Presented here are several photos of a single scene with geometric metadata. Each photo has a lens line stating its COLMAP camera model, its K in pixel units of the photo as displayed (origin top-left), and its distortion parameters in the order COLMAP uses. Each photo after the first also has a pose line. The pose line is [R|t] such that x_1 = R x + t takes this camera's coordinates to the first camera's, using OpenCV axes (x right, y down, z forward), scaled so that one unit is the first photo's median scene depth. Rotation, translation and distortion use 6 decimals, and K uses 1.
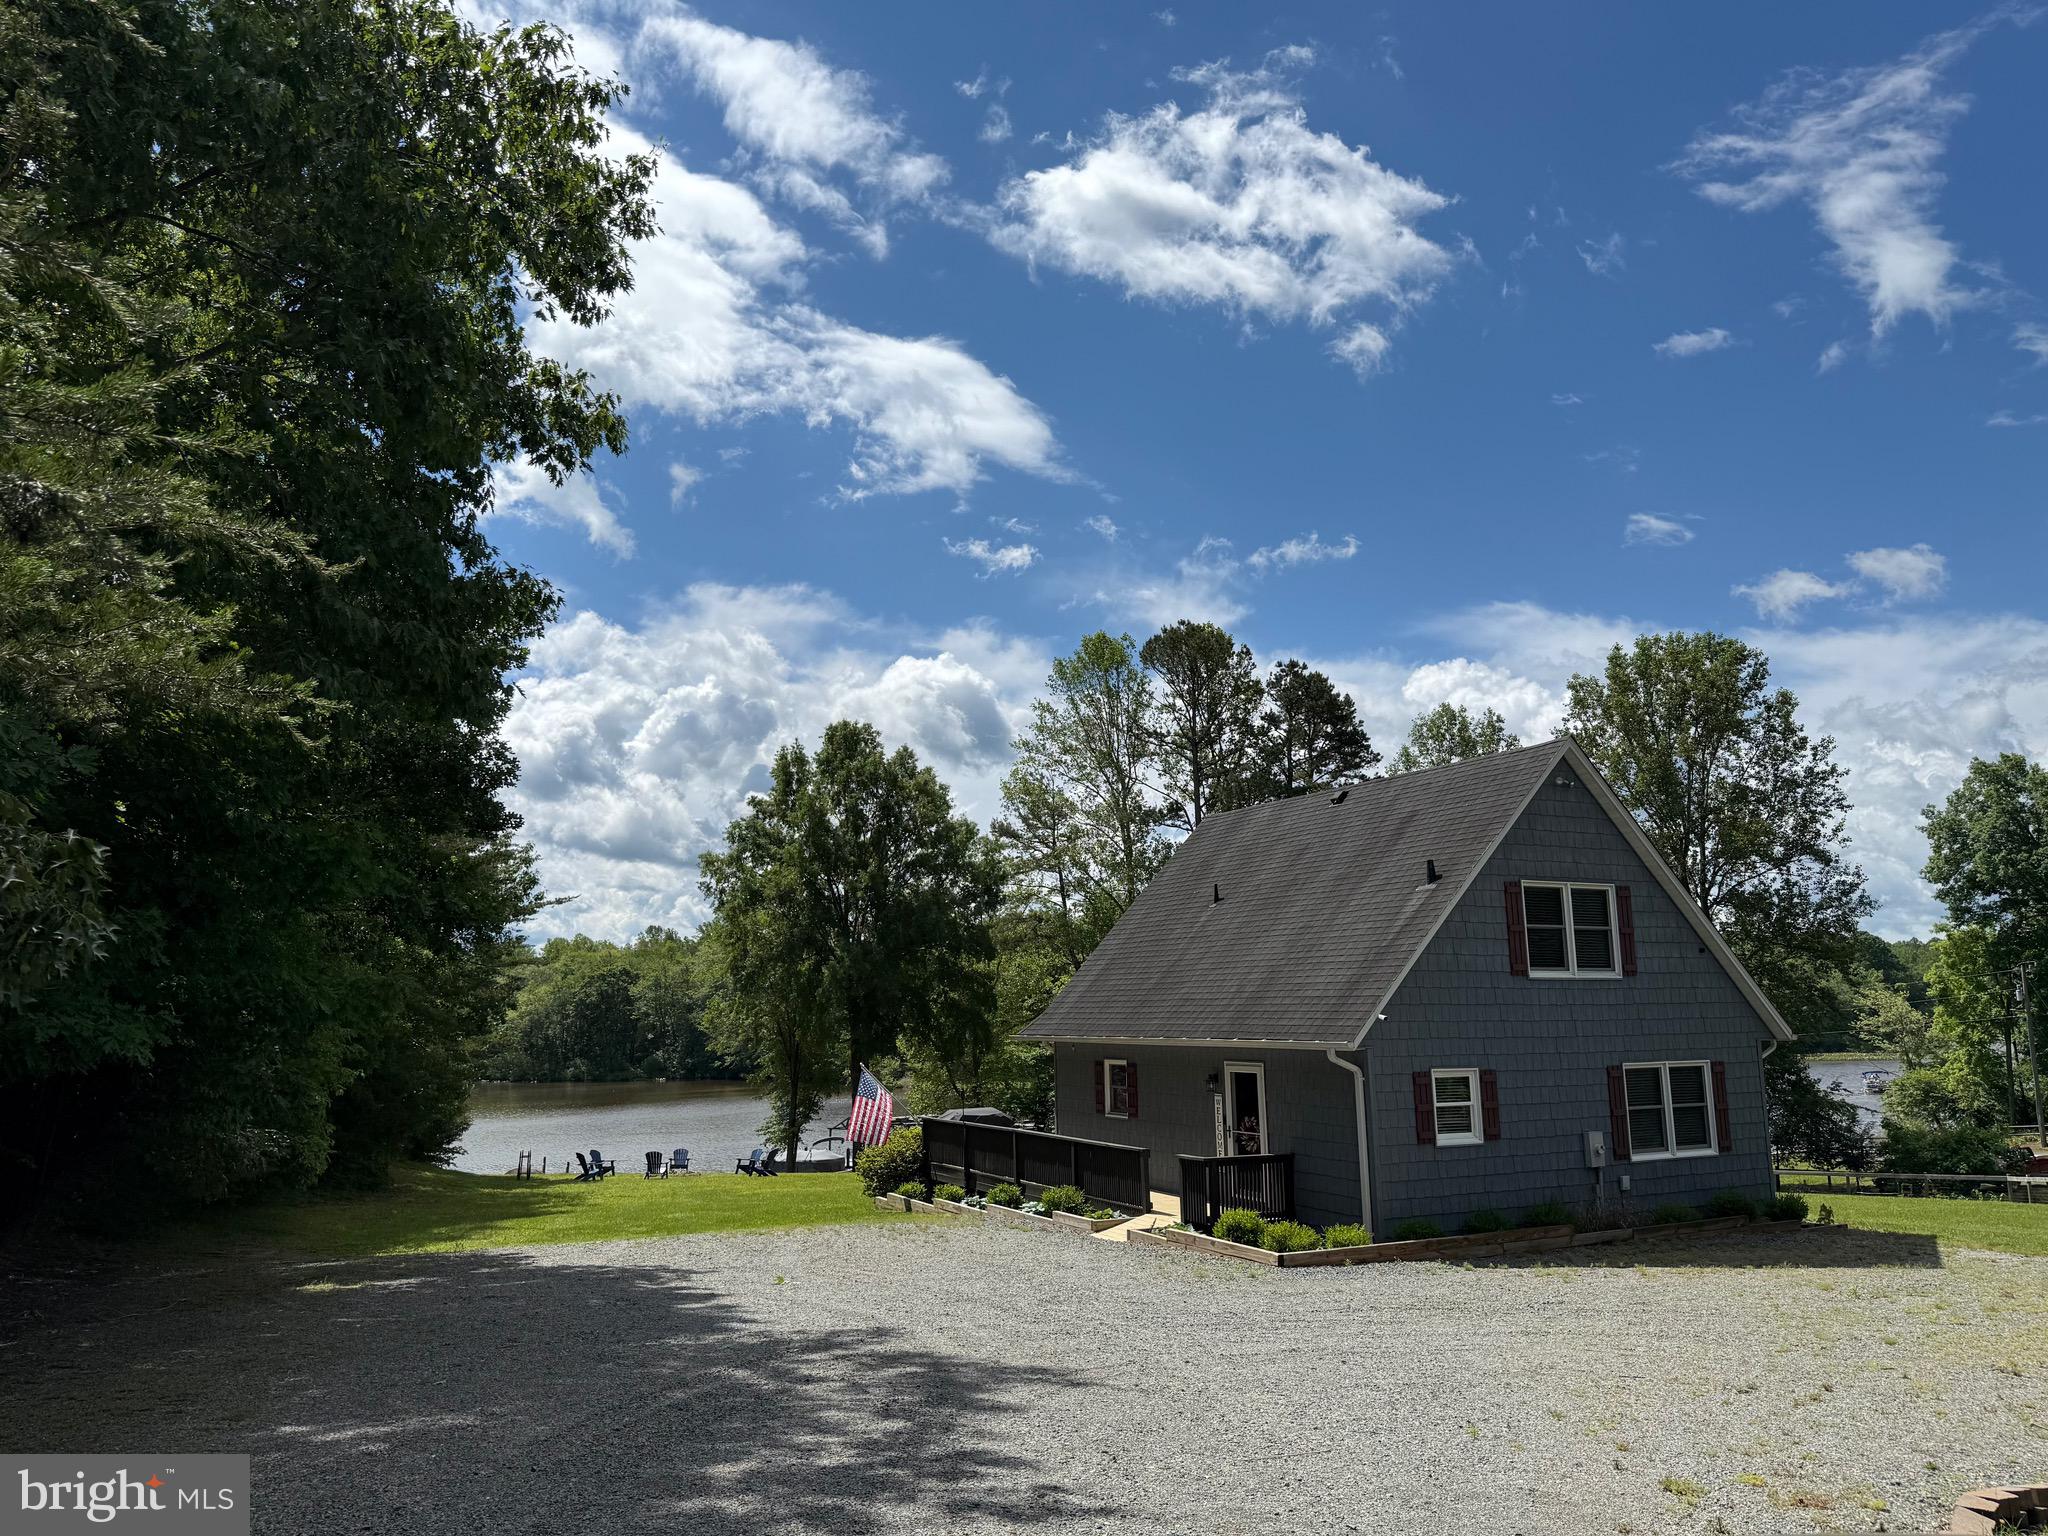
lens RADIAL K [[1387.7, 0, 1025.6], [0, 1387.7, 759.0], [0, 0, 1]] dist [0.106985, -0.000698]
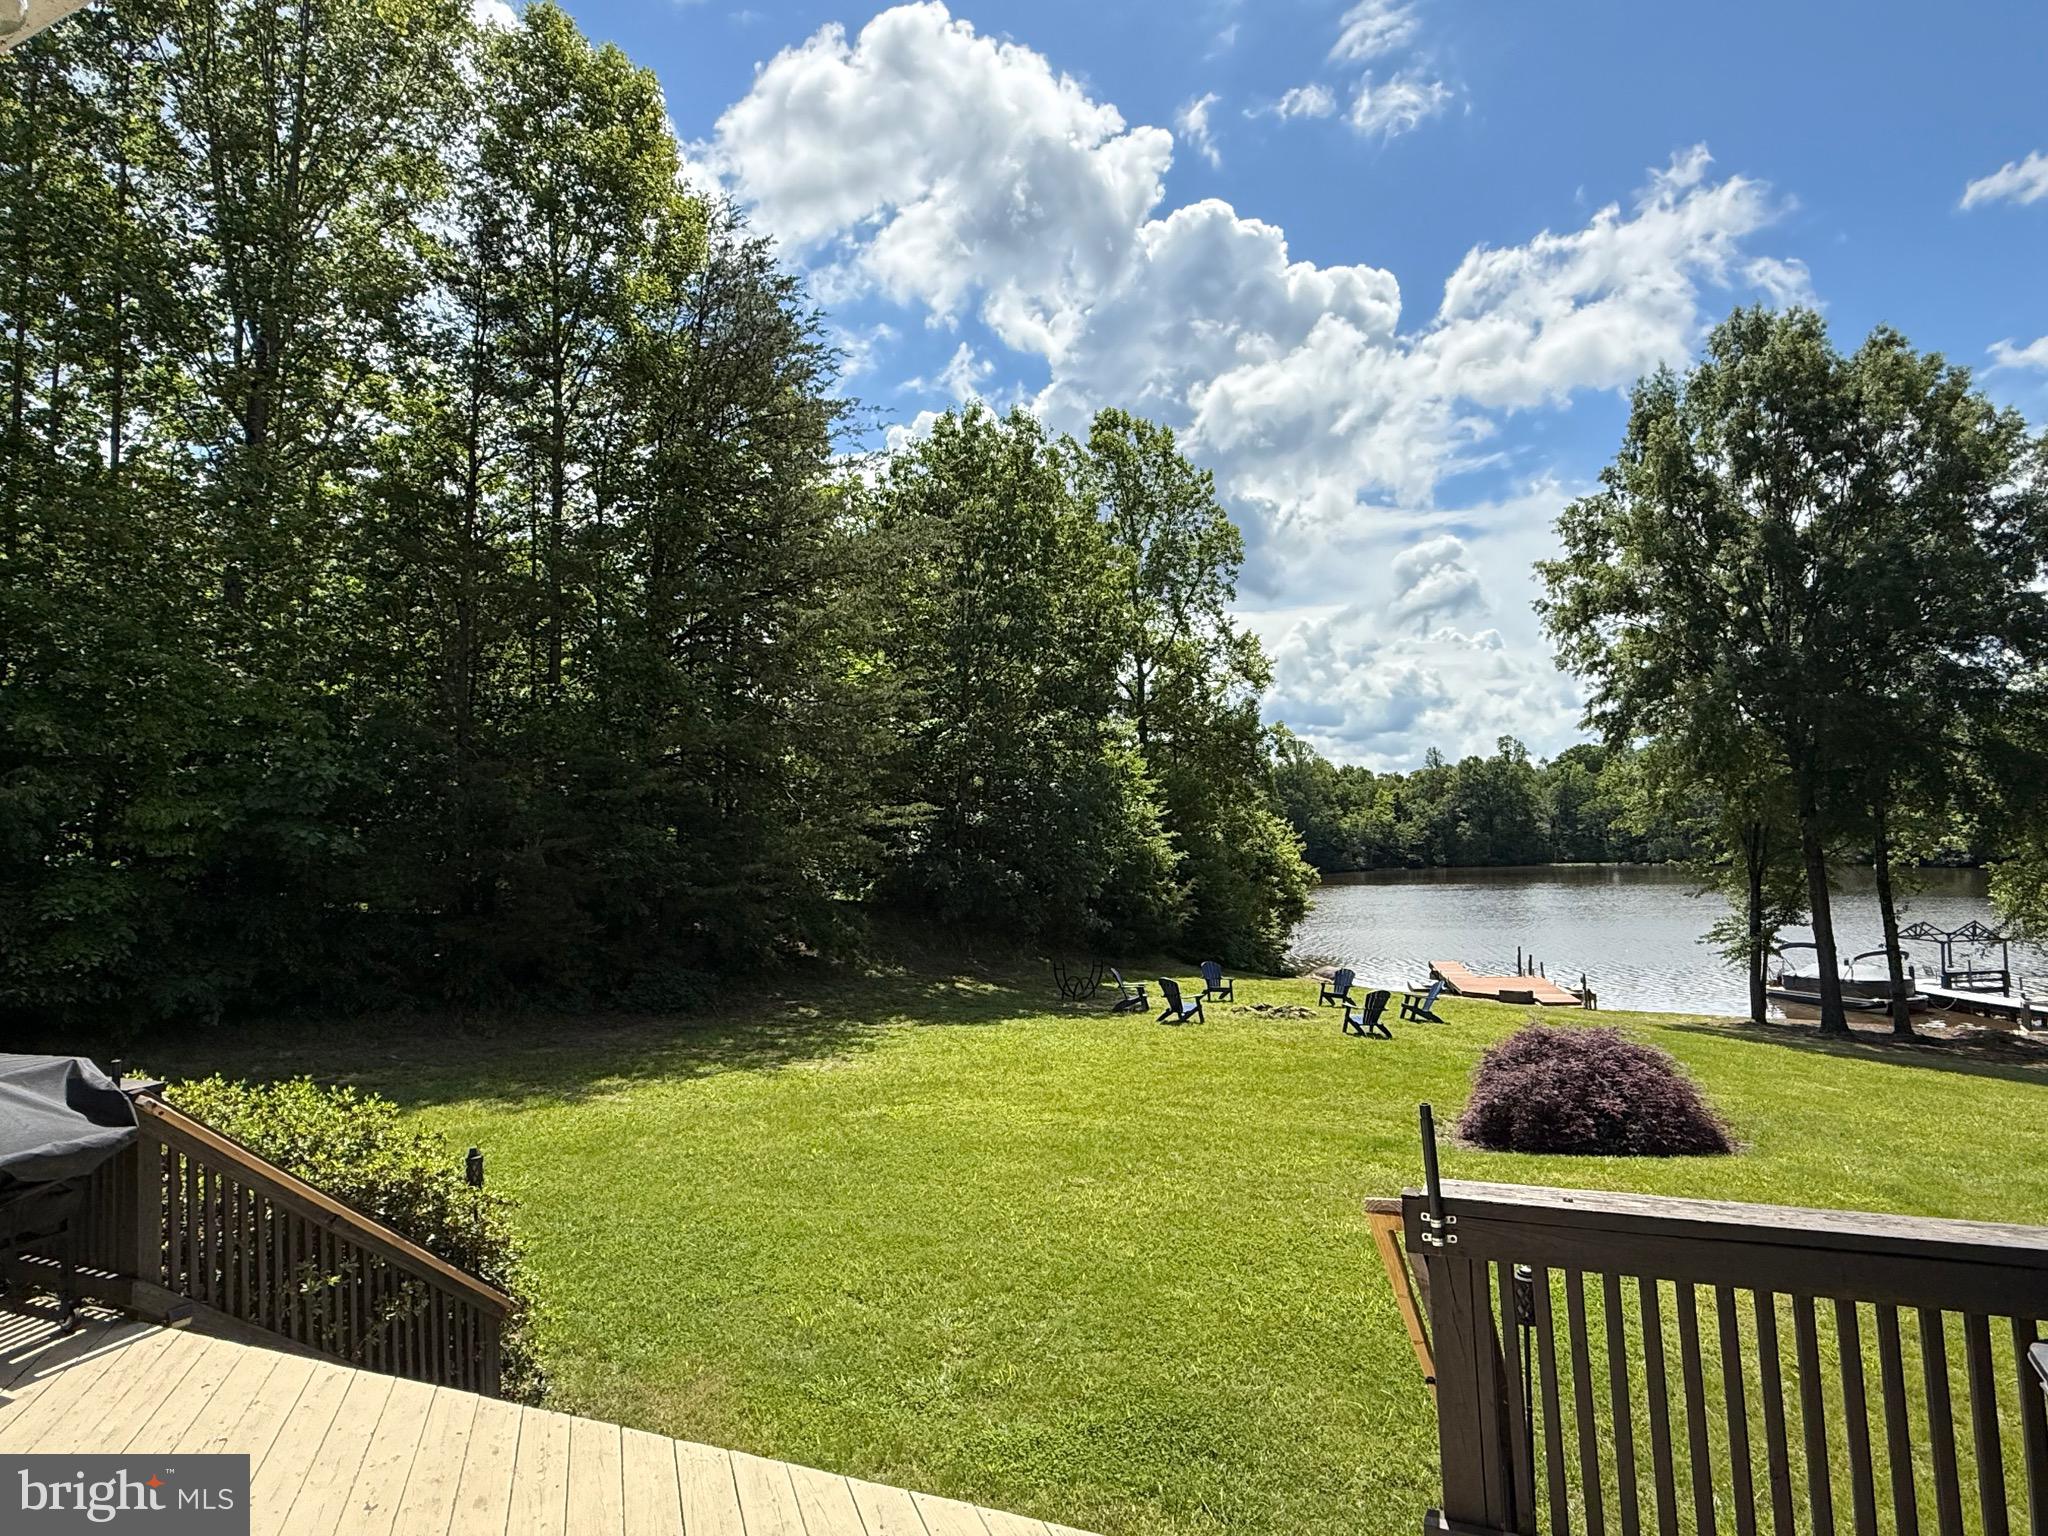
lens RADIAL K [[1172.3, 0, 1039.2], [0, 1172.3, 761.4], [0, 0, 1]] dist [0.001540, -0.002903]
pose [[0.633613, -0.058265, -0.771453, 0.065149], [0.163866, 0.984643, 0.060221, 0.088560], [0.756097, -0.164571, 0.633430, 0.397667]]
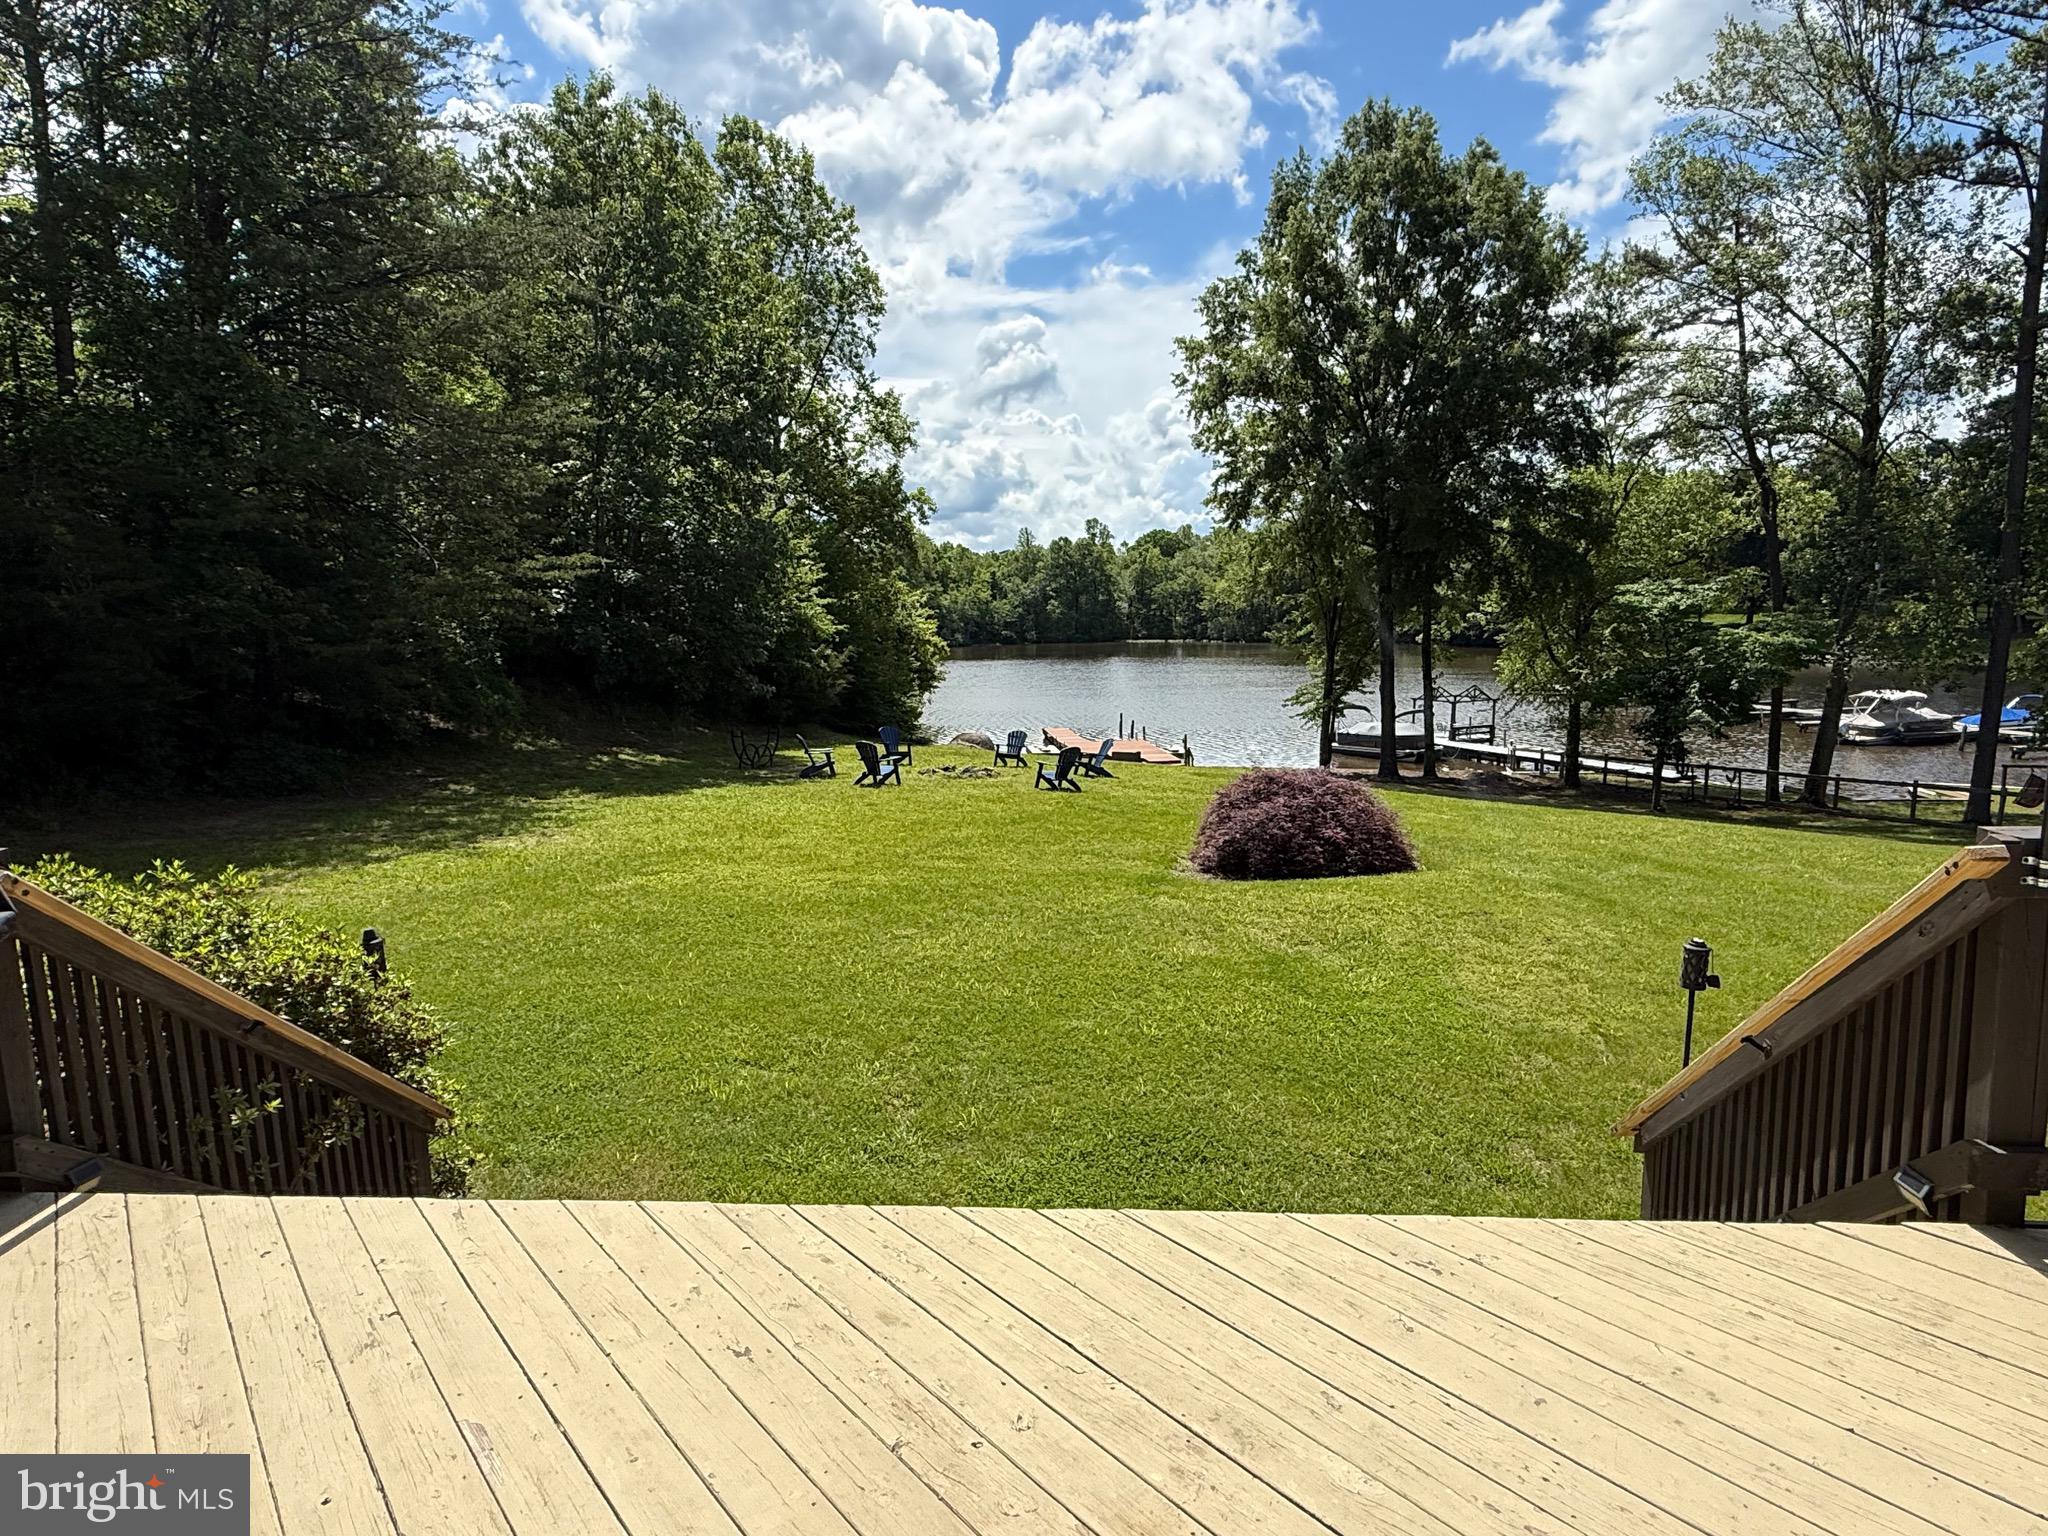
lens RADIAL K [[1172.3, 0, 1039.2], [0, 1172.3, 761.4], [0, 0, 1]] dist [0.001540, -0.002903]
pose [[0.856701, 0.065042, -0.511696, 0.037982], [0.101380, 0.951437, 0.290672, 0.090519], [0.505752, -0.300895, 0.808503, 0.385732]]
